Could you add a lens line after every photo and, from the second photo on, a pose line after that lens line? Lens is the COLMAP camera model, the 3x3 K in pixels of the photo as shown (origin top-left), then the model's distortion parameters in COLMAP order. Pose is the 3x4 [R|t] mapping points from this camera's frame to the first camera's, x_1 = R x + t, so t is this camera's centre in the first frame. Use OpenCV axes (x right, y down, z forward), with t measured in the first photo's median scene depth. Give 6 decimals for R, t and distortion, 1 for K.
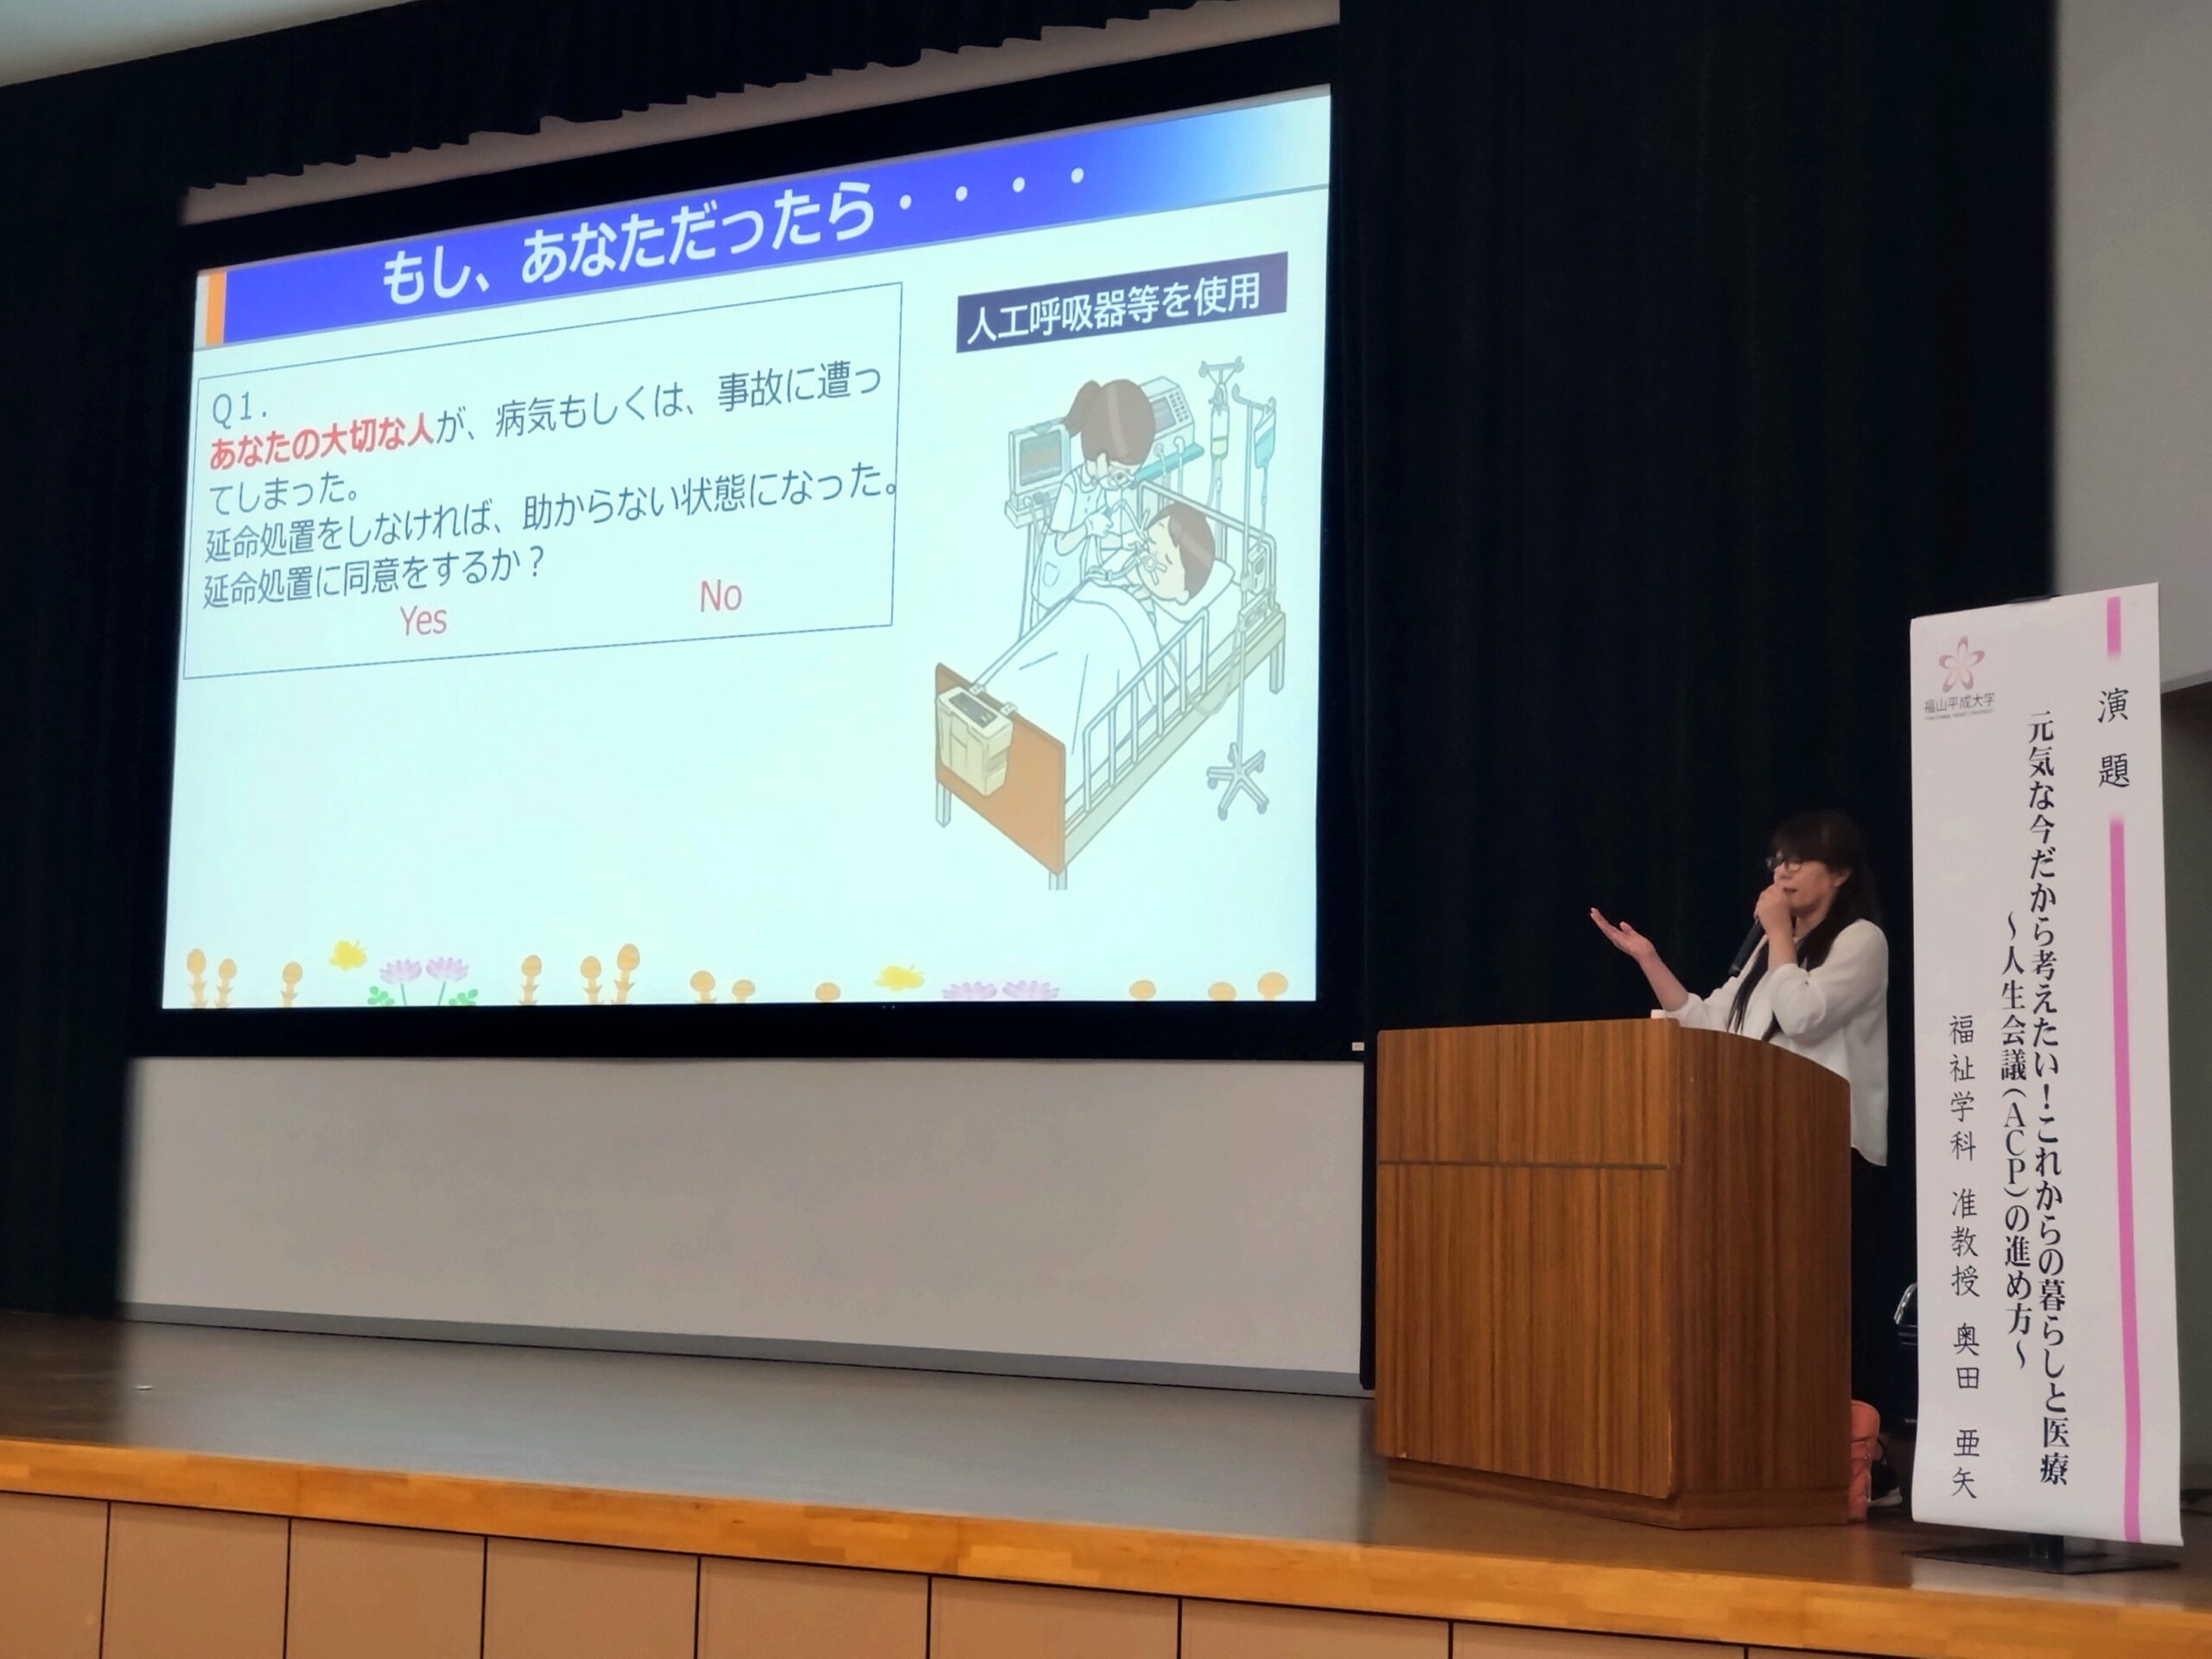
lens RADIAL K [[3599.7, 0, 1106.0], [0, 3599.7, 829.5], [0, 0, 1]] dist [0.037813, -0.234344]
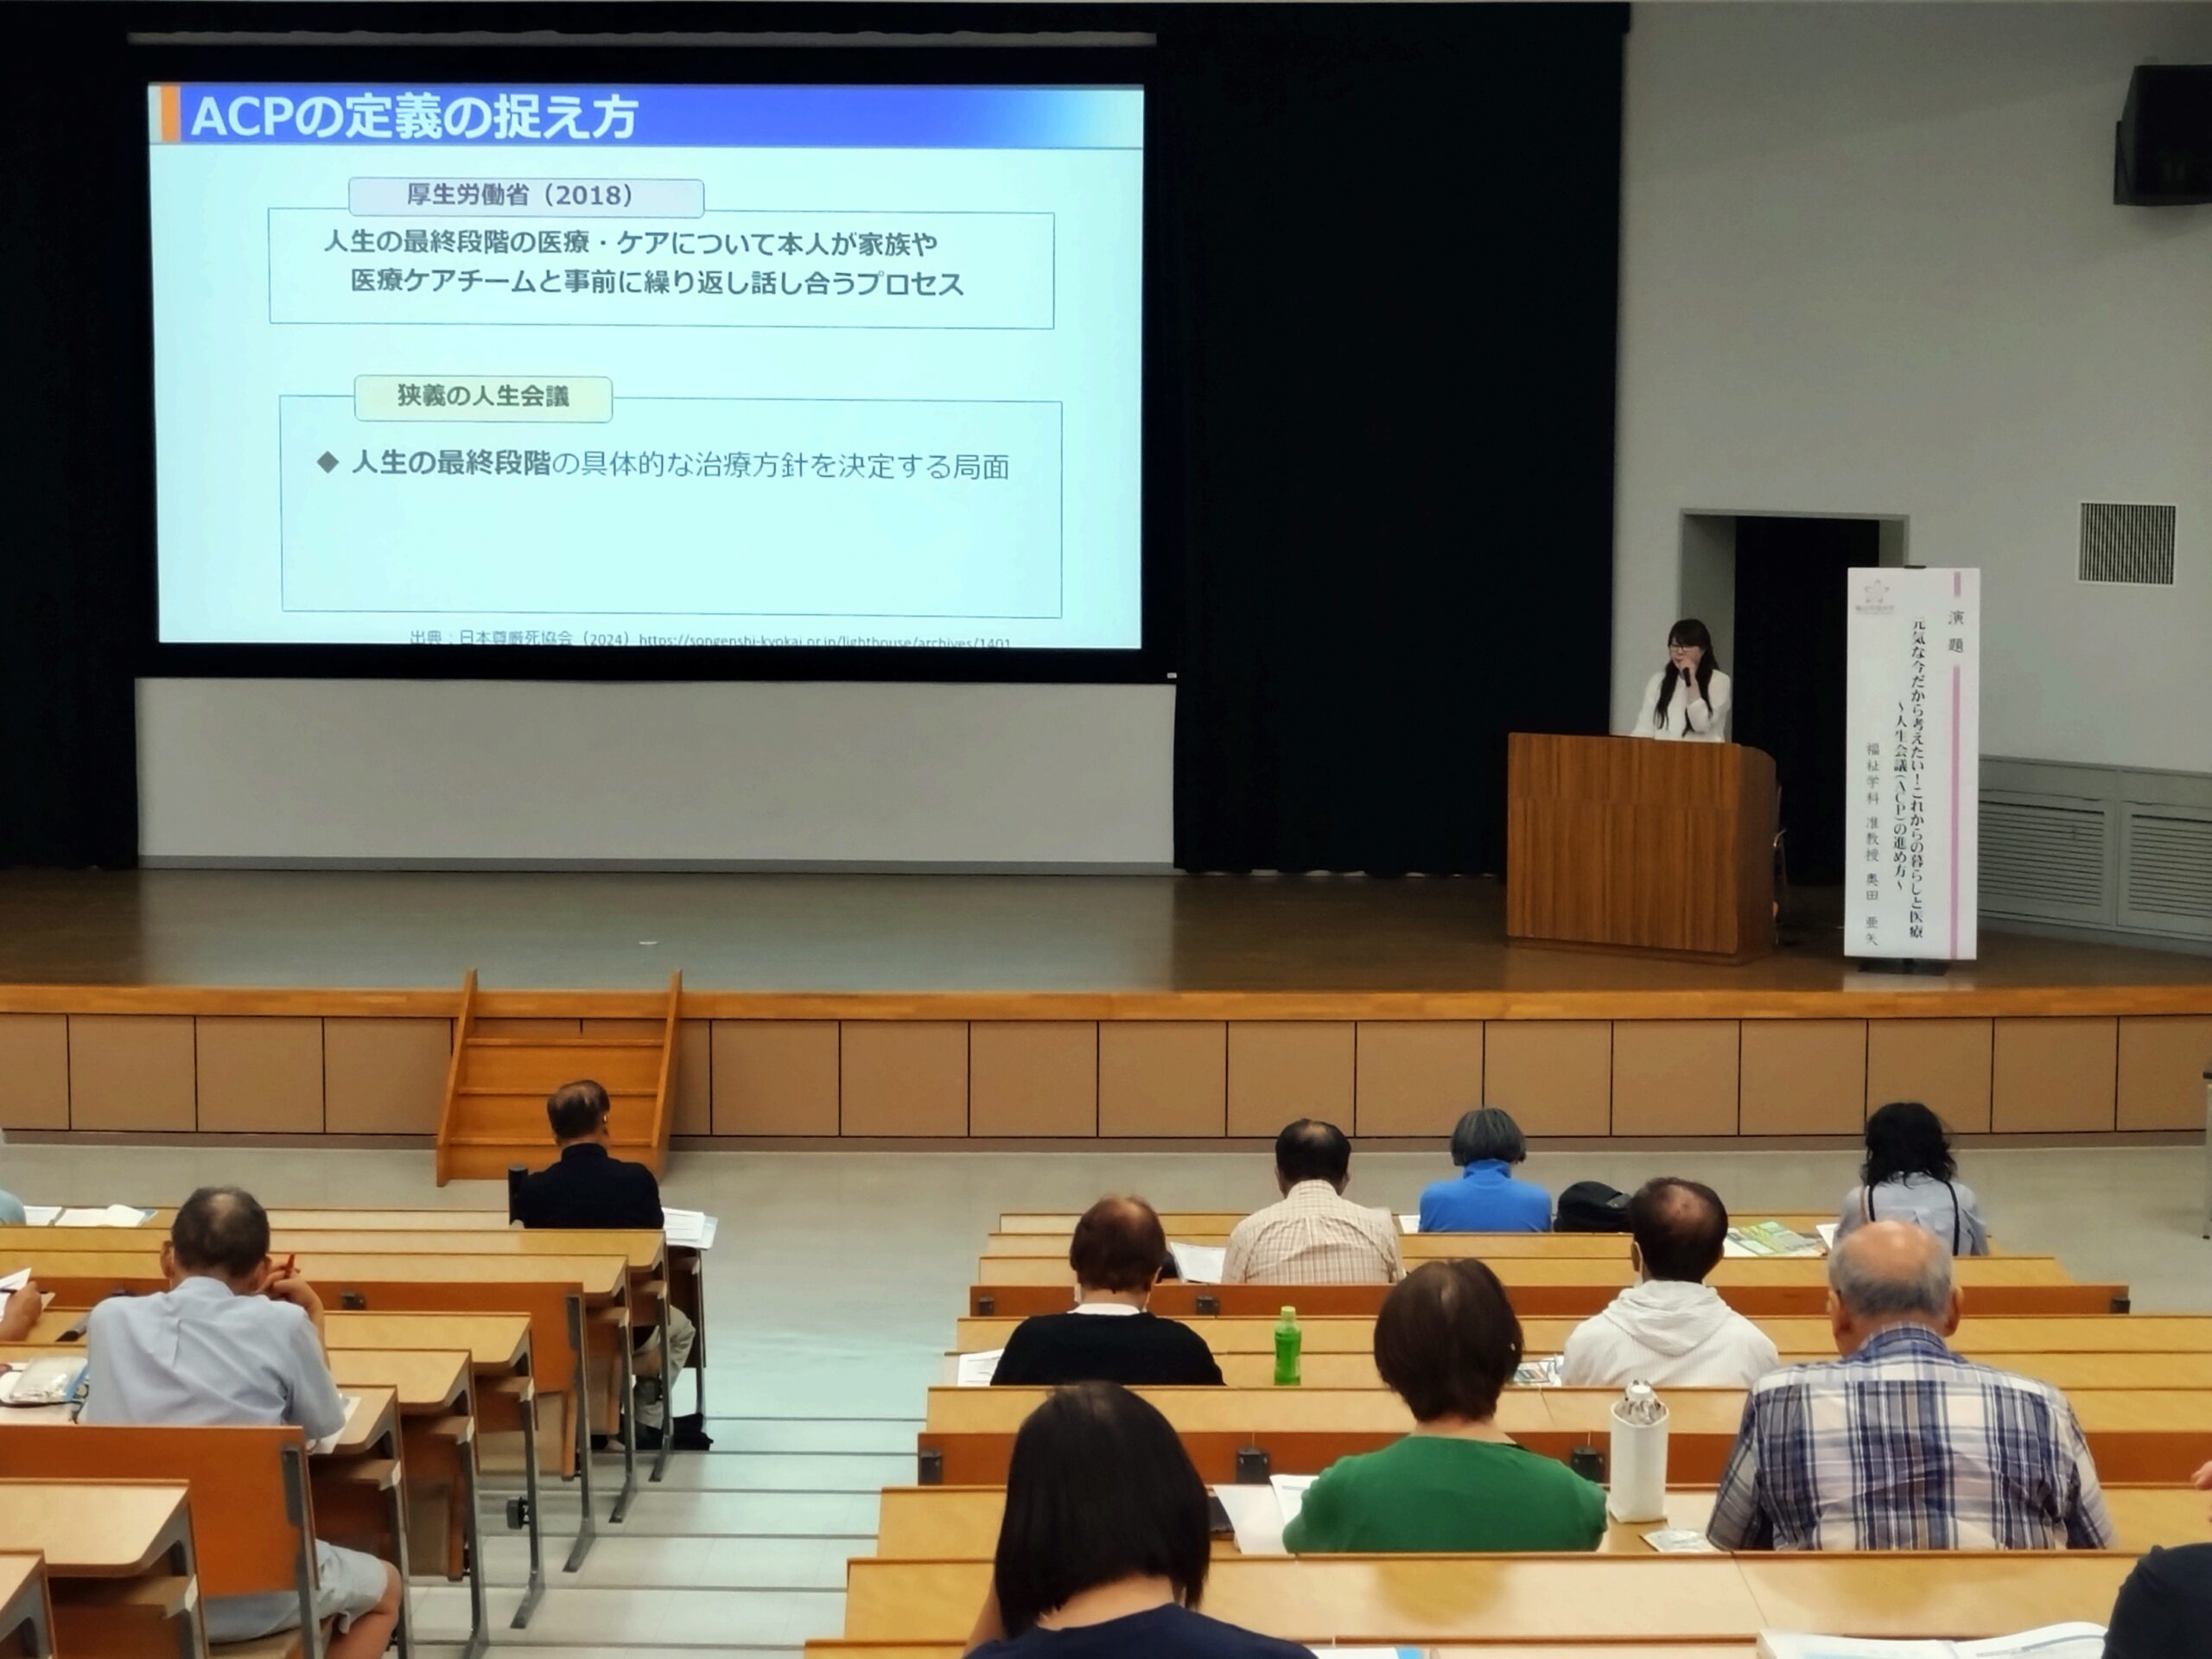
lens RADIAL K [[3599.7, 0, 1106.0], [0, 3599.7, 829.5], [0, 0, 1]] dist [0.037813, -0.234344]
pose [[0.862617, -0.075316, 0.500219, -1.365794], [-0.028314, 0.980115, 0.196399, -0.338598], [-0.505064, -0.183580, 0.843332, -0.730458]]
